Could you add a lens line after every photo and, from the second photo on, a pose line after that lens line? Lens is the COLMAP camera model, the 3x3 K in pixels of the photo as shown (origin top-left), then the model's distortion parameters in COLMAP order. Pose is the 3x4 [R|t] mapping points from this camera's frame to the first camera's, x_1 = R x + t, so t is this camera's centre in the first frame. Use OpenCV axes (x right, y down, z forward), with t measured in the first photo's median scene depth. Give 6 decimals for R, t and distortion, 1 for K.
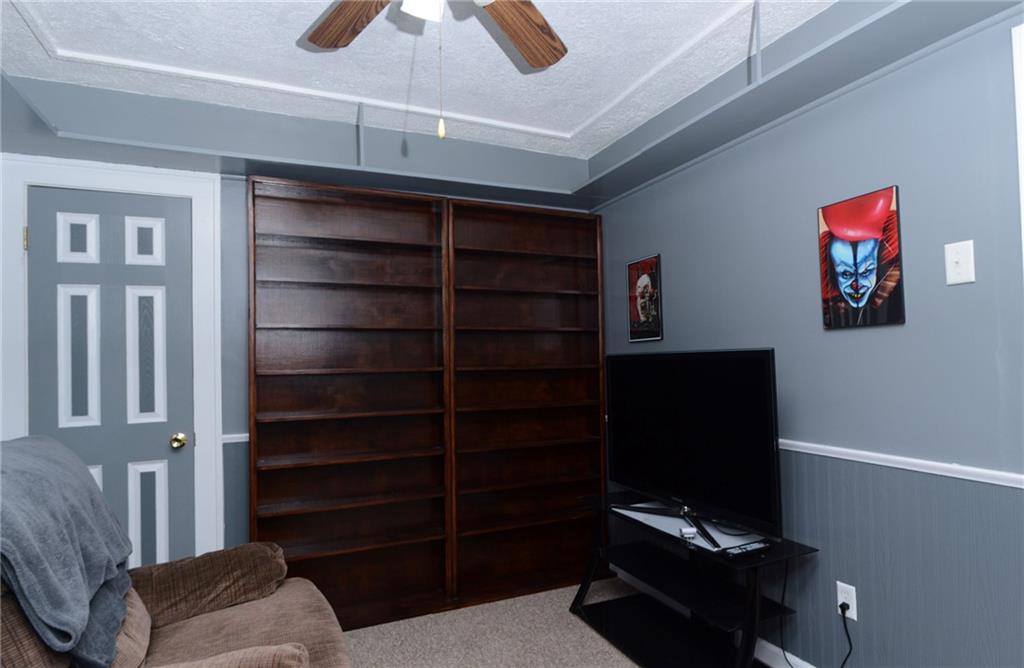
lens RADIAL K [[574.0, 0, 512.6], [0, 574.0, 339.4], [0, 0, 1]] dist [-0.019635, -0.001996]
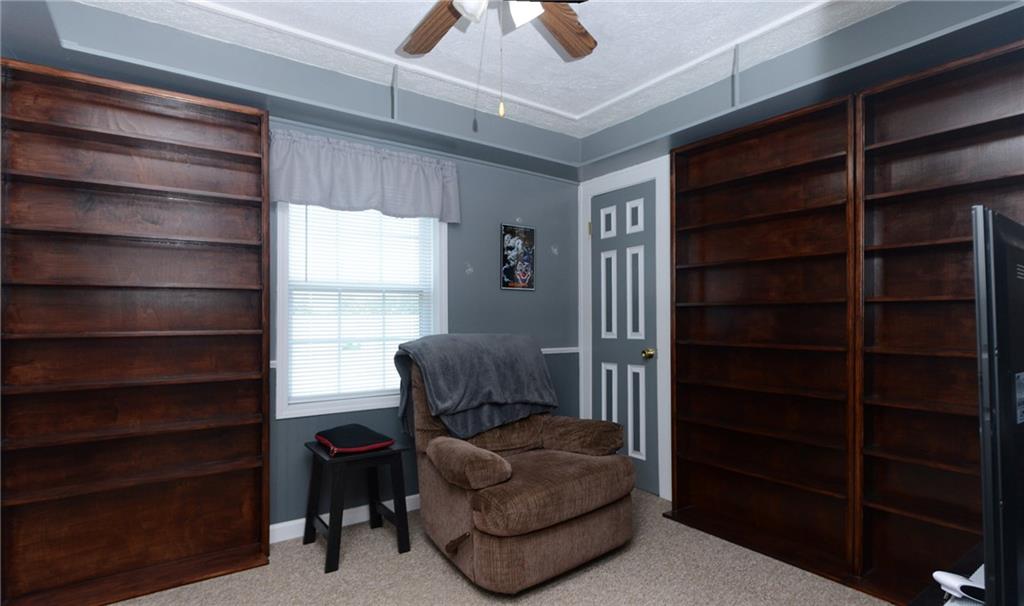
lens RADIAL K [[509.5, 0, 512.0], [0, 509.5, 306.1], [0, 0, 1]] dist [-0.002383, -0.000188]
pose [[0.196046, -0.008121, -0.980561, 0.593172], [0.032569, 0.999468, -0.001766, 0.052611], [0.980054, -0.031590, 0.196206, 0.426689]]
